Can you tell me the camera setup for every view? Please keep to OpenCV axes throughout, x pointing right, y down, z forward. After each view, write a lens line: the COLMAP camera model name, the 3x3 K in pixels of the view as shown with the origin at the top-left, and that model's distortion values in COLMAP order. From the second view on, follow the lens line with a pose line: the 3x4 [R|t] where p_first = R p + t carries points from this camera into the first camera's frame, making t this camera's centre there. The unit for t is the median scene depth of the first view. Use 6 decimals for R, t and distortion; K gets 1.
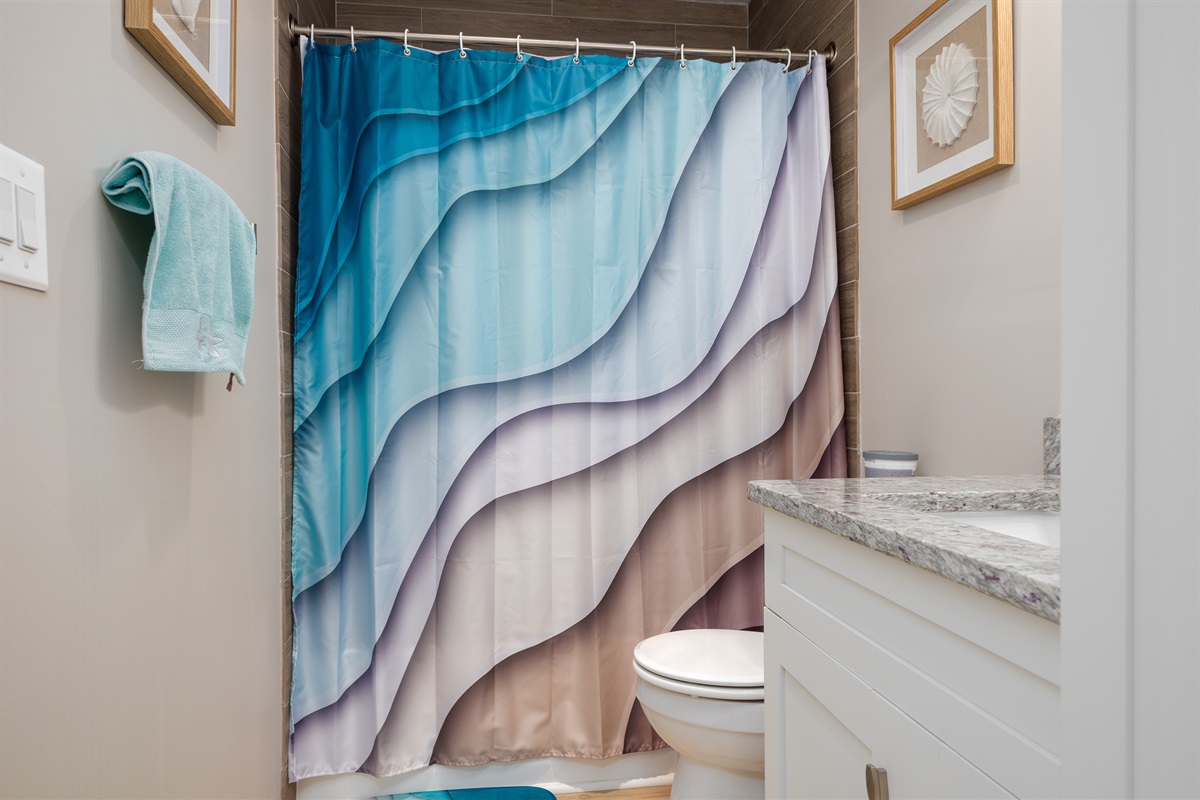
lens RADIAL K [[821.0, 0, 583.0], [0, 821.0, 399.4], [0, 0, 1]] dist [0.004423, -0.002130]
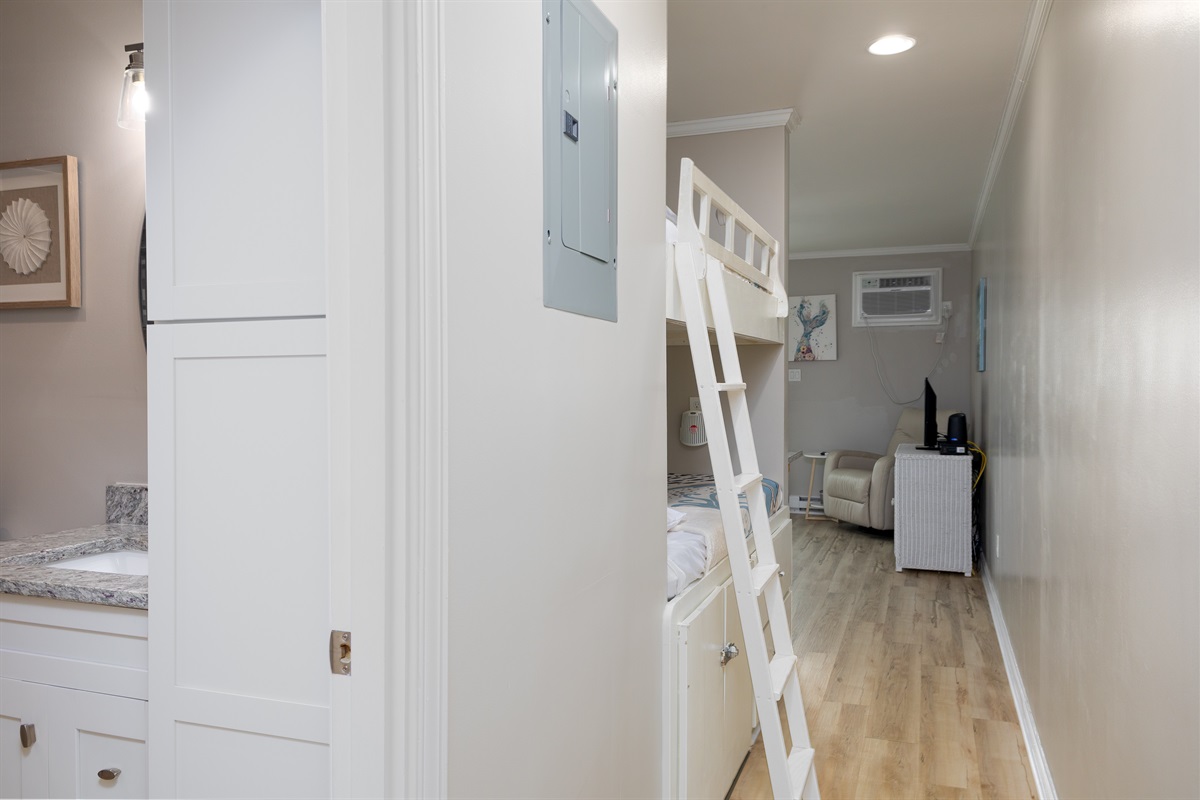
lens RADIAL K [[821.0, 0, 583.0], [0, 821.0, 399.4], [0, 0, 1]] dist [0.004423, -0.002130]
pose [[0.470298, -0.001453, 0.882506, -0.440701], [0.012819, 0.999904, -0.005185, -0.144724], [-0.882414, 0.013751, 0.470272, -0.592248]]
